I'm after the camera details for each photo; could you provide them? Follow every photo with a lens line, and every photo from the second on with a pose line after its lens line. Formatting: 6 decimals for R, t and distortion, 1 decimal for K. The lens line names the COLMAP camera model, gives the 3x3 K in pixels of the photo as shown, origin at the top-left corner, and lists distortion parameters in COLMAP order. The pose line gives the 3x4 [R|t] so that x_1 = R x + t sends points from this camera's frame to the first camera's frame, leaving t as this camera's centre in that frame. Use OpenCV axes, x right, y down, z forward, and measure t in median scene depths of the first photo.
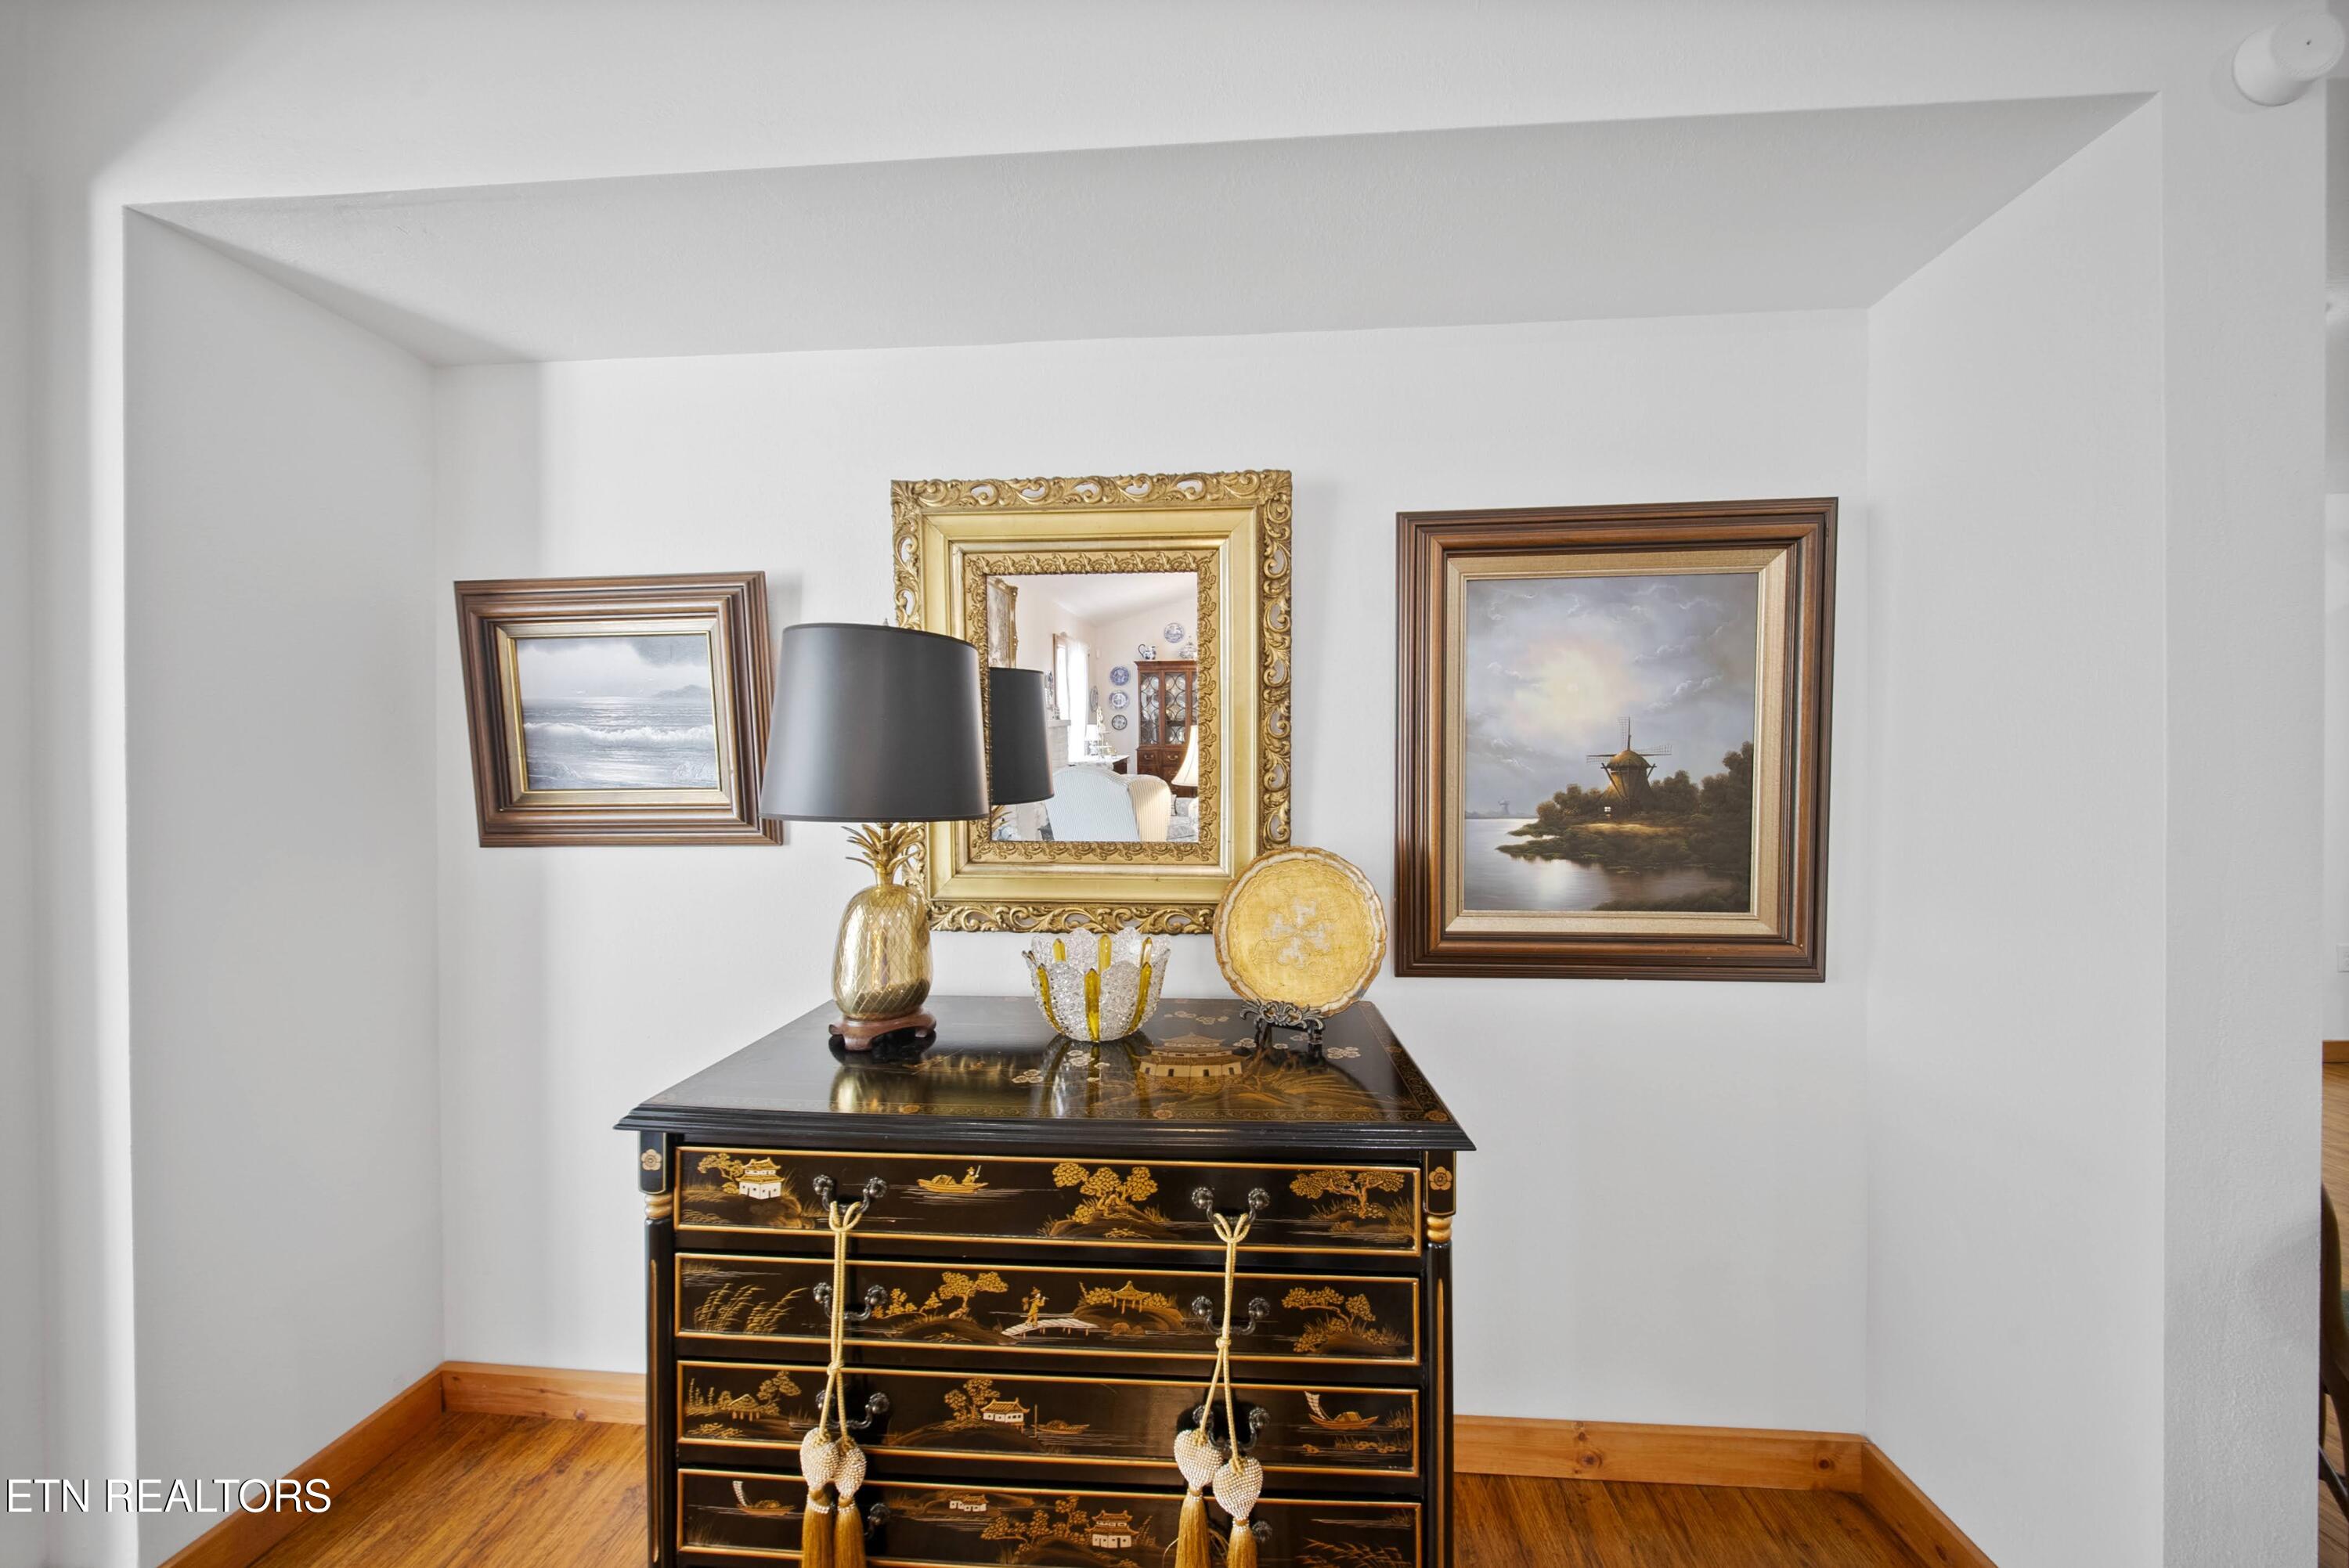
lens RADIAL K [[714.2, 0, 1181.0], [0, 714.2, 792.2], [0, 0, 1]] dist [-0.004637, -0.000064]
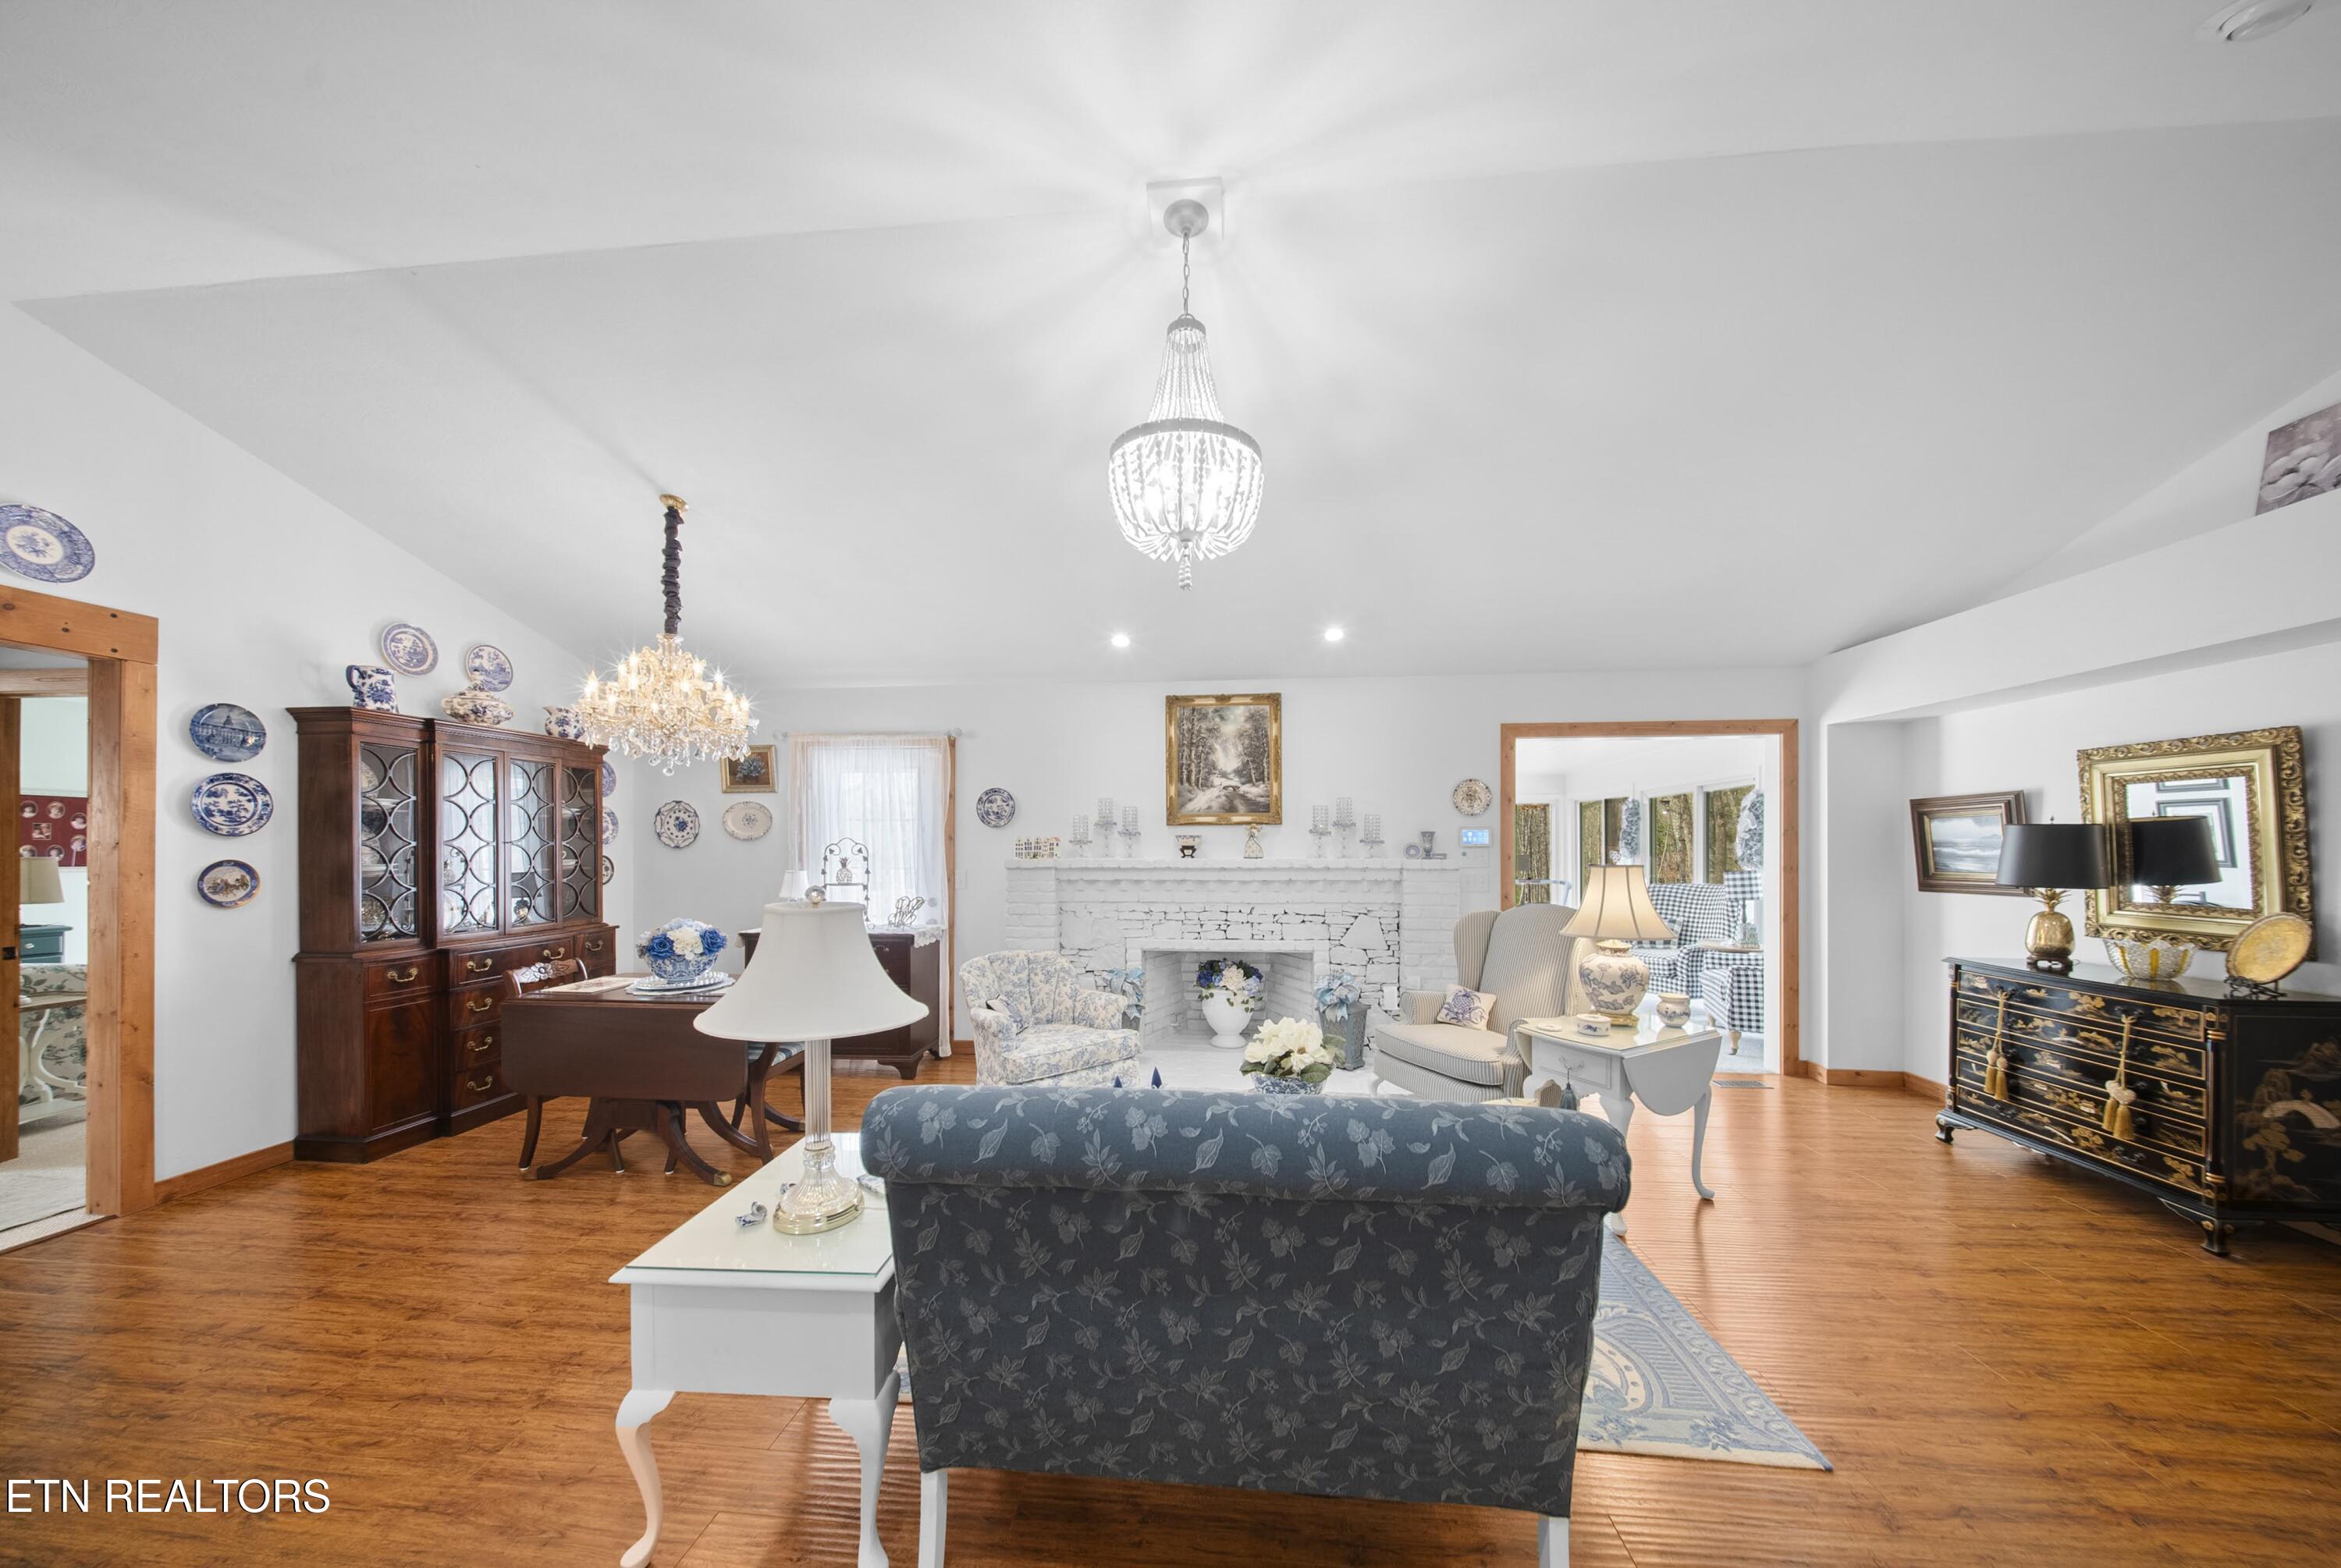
lens RADIAL K [[746.0, 0, 1172.8], [0, 746.0, 853.0], [0, 0, 1]] dist [-0.009555, -0.000125]
pose [[-0.042554, 0.004430, -0.999084, 3.372904], [0.000585, 0.999990, 0.004409, -0.144594], [0.999094, -0.000397, -0.042556, -2.994744]]
